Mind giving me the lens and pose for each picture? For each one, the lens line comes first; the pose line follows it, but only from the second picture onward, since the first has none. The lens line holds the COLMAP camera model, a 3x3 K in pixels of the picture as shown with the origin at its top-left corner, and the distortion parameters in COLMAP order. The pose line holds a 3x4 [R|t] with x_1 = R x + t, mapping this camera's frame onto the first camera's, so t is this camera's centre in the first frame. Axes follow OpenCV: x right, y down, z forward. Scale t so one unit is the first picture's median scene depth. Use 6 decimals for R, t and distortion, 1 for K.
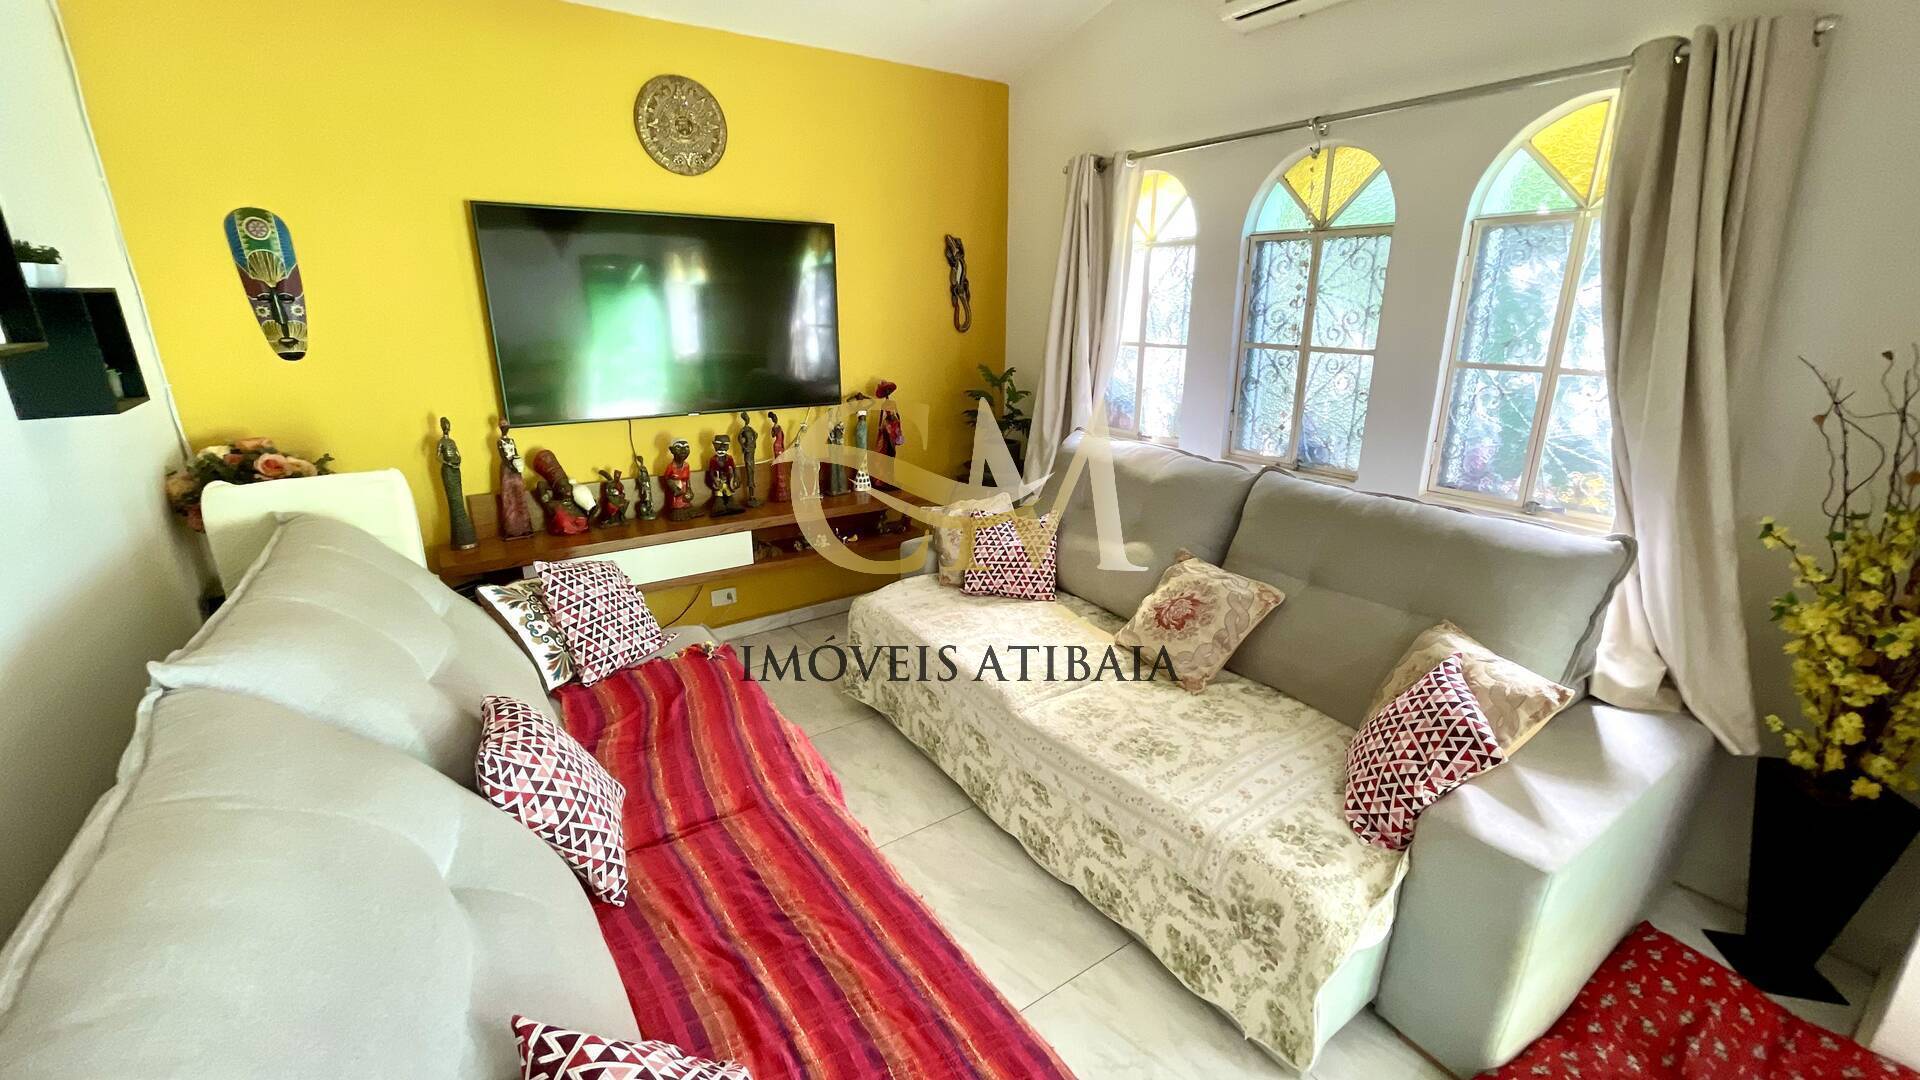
lens RADIAL K [[778.7, 0, 957.1], [0, 778.7, 535.6], [0, 0, 1]] dist [-0.005177, 0.002454]
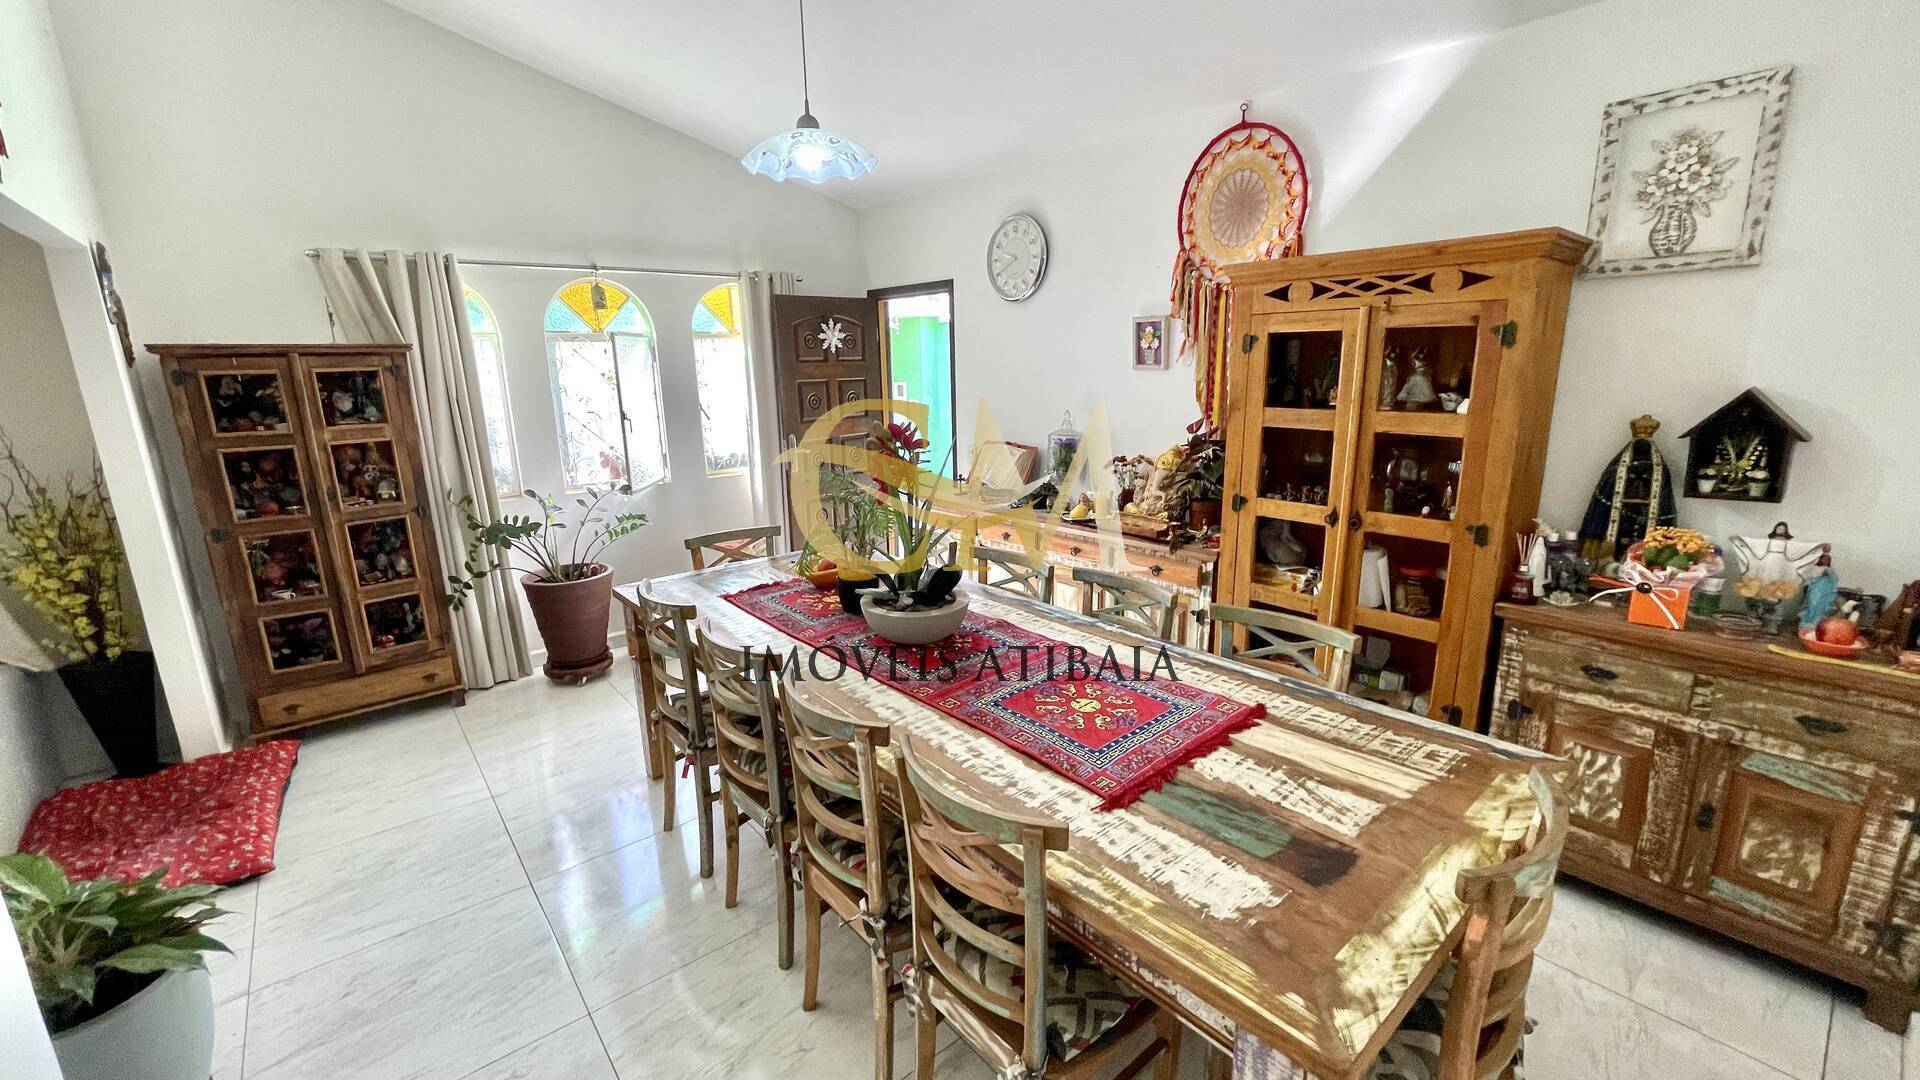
lens RADIAL K [[778.7, 0, 964.1], [0, 778.7, 539.0], [0, 0, 1]] dist [-0.005177, 0.002454]
pose [[-0.094293, -0.220207, 0.970885, -0.610222], [0.314846, 0.918580, 0.238922, 0.221484], [-0.944447, 0.328208, -0.017285, -0.781885]]
